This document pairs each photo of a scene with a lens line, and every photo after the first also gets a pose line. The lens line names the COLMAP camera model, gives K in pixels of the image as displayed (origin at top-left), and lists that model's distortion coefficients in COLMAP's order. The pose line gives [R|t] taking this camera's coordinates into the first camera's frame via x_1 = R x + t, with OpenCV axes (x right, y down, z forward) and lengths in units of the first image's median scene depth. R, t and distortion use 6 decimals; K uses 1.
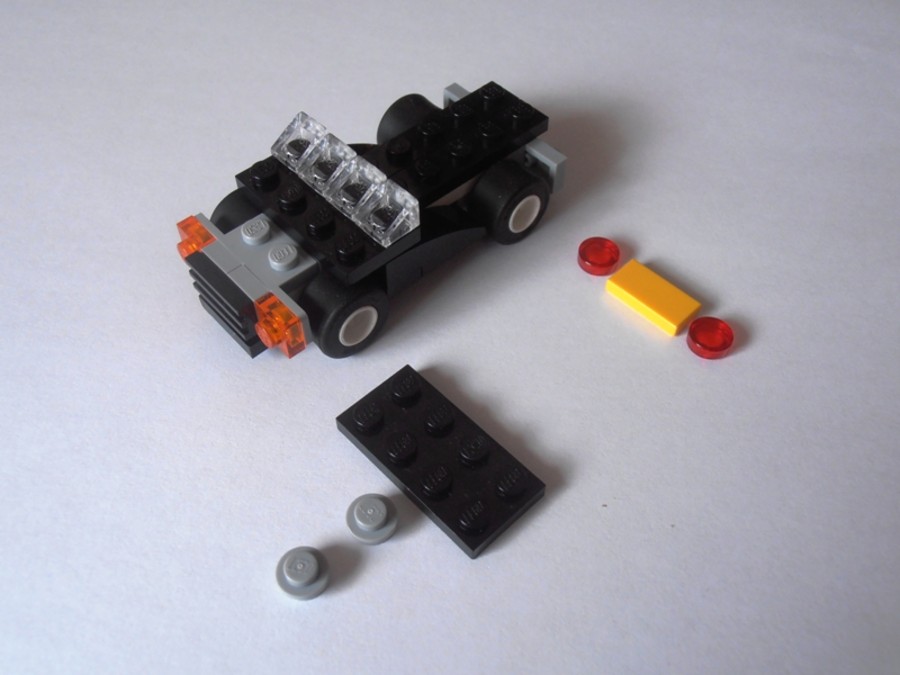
lens RADIAL K [[855.8, 0, 450.0], [0, 855.8, 337.5], [0, 0, 1]] dist [-0.041194, 0.004373]
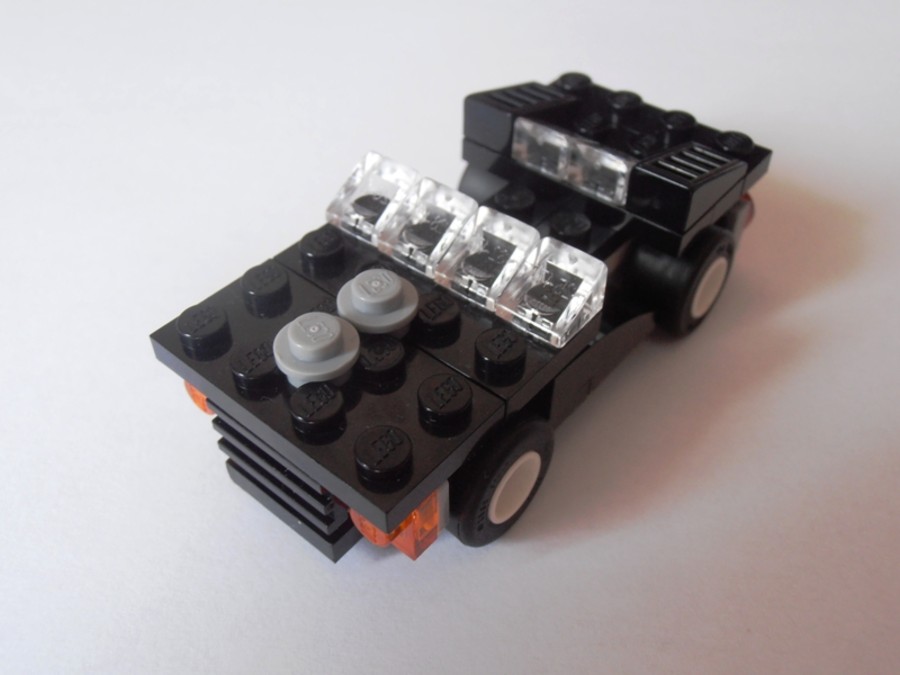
lens RADIAL K [[855.8, 0, 450.0], [0, 855.8, 337.5], [0, 0, 1]] dist [-0.041194, 0.004373]
pose [[0.992565, -0.079040, 0.092565, -0.190839], [0.092650, 0.983810, -0.153408, -0.028631], [-0.078941, 0.160843, 0.983818, 0.406433]]
